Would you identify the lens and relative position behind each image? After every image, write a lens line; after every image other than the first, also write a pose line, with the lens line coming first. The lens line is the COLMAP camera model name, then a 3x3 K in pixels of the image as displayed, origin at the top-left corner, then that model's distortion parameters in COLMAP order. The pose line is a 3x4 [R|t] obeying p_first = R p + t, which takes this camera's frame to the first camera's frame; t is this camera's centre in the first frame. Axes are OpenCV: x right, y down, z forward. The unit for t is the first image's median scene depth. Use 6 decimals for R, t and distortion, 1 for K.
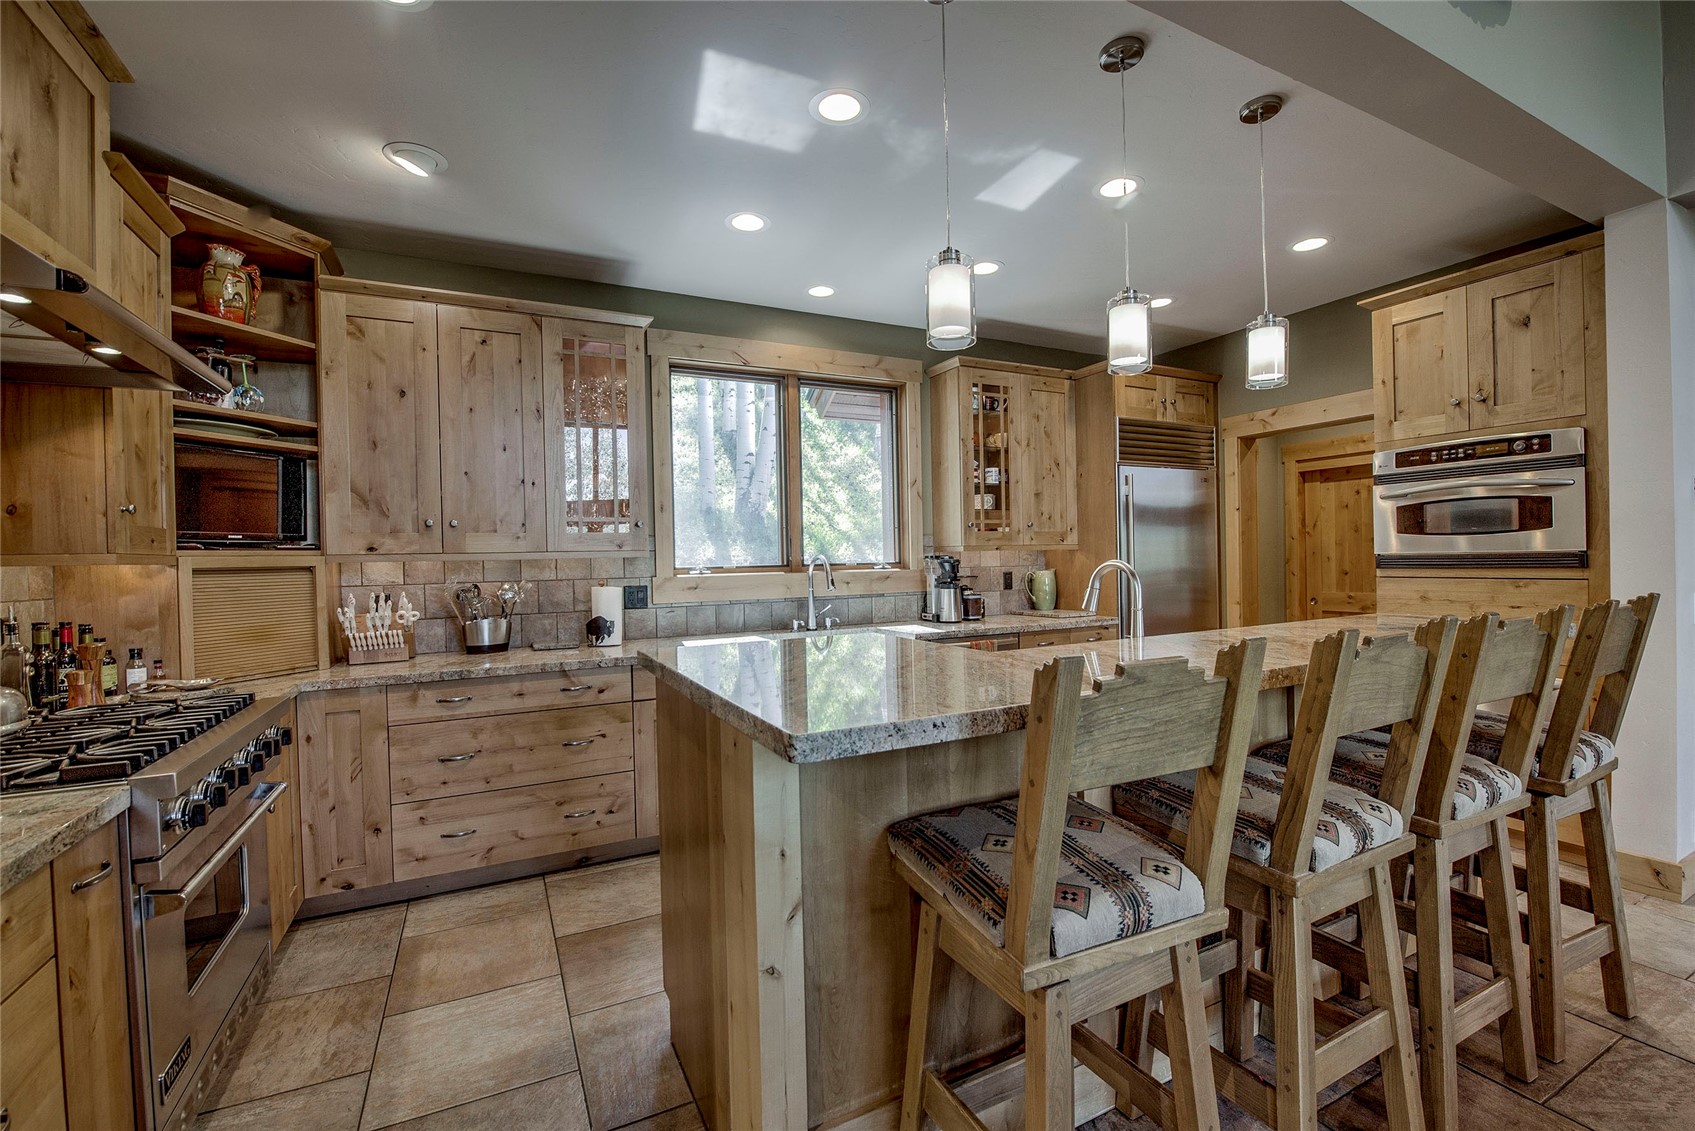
lens RADIAL K [[723.3, 0, 847.2], [0, 723.3, 566.0], [0, 0, 1]] dist [-0.016515, -0.000556]
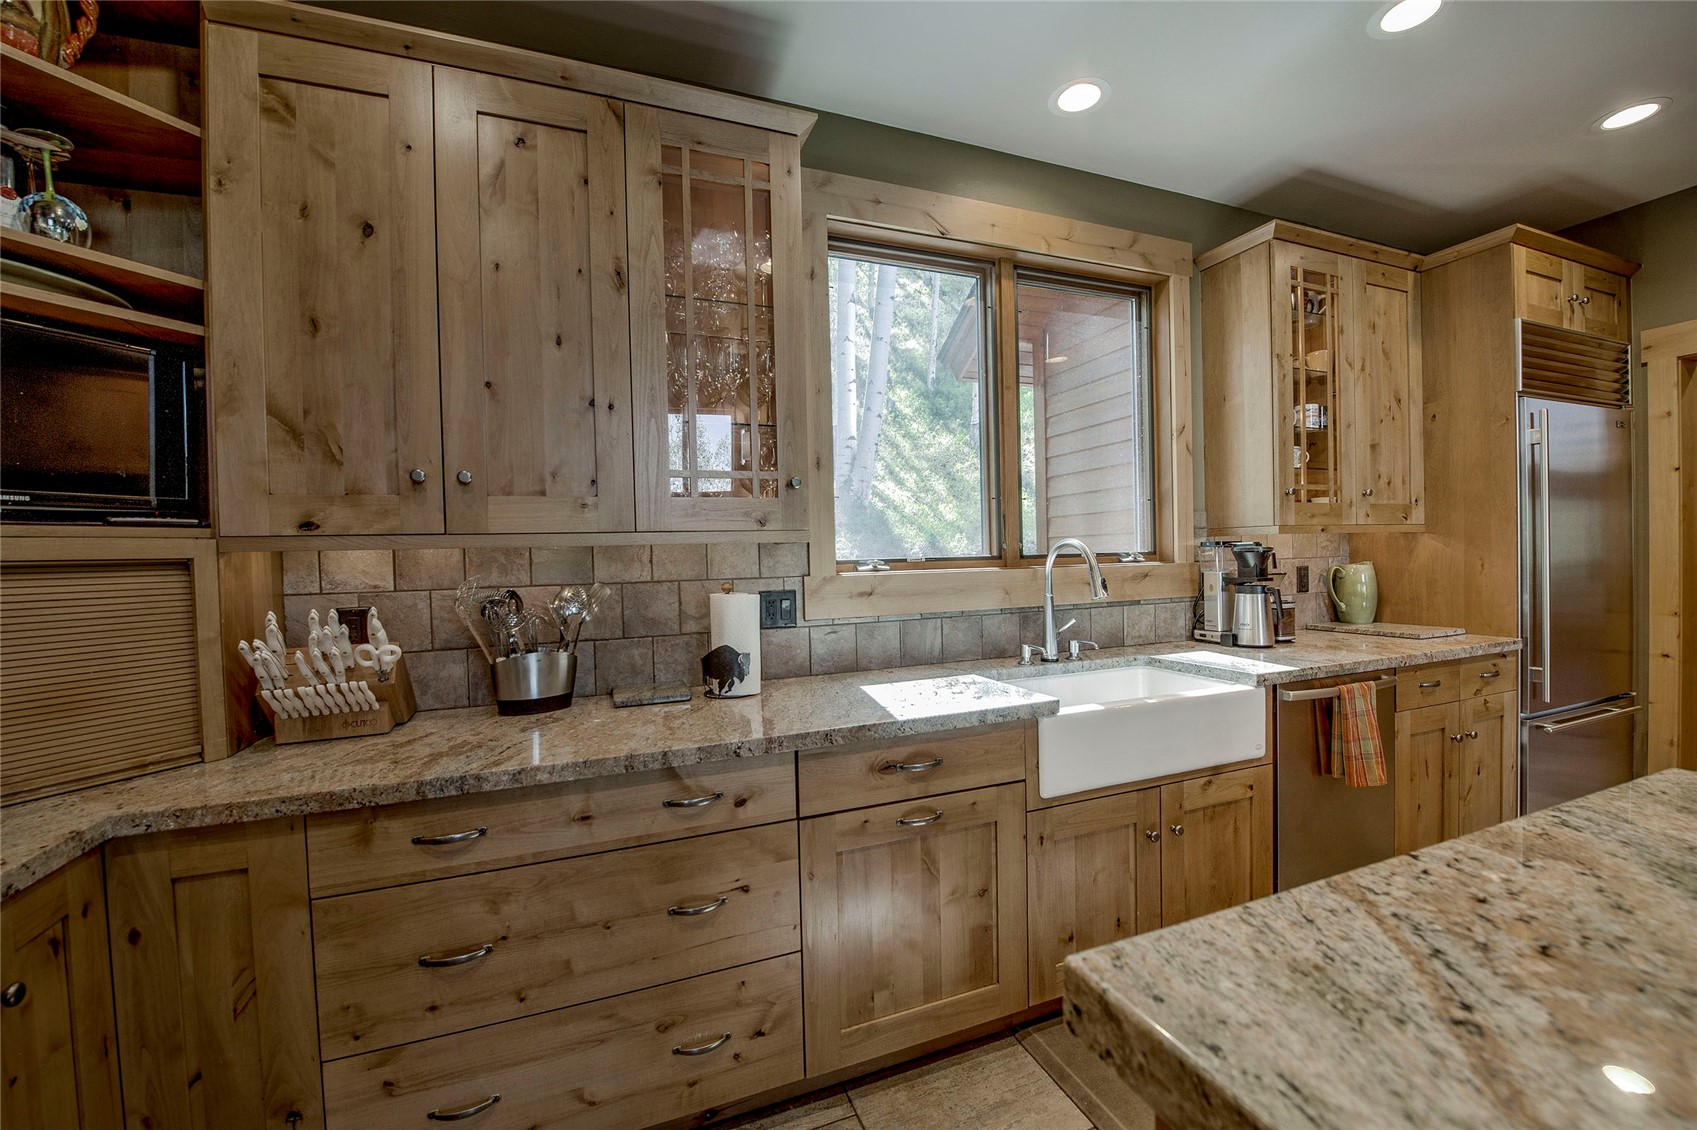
lens RADIAL K [[677.4, 0, 847.1], [0, 677.4, 569.2], [0, 0, 1]] dist [-0.016860, -0.002192]
pose [[0.995438, -0.001140, -0.095402, -0.203867], [0.002438, 0.999906, 0.013489, 0.002069], [0.095378, -0.013660, 0.995347, 0.494728]]
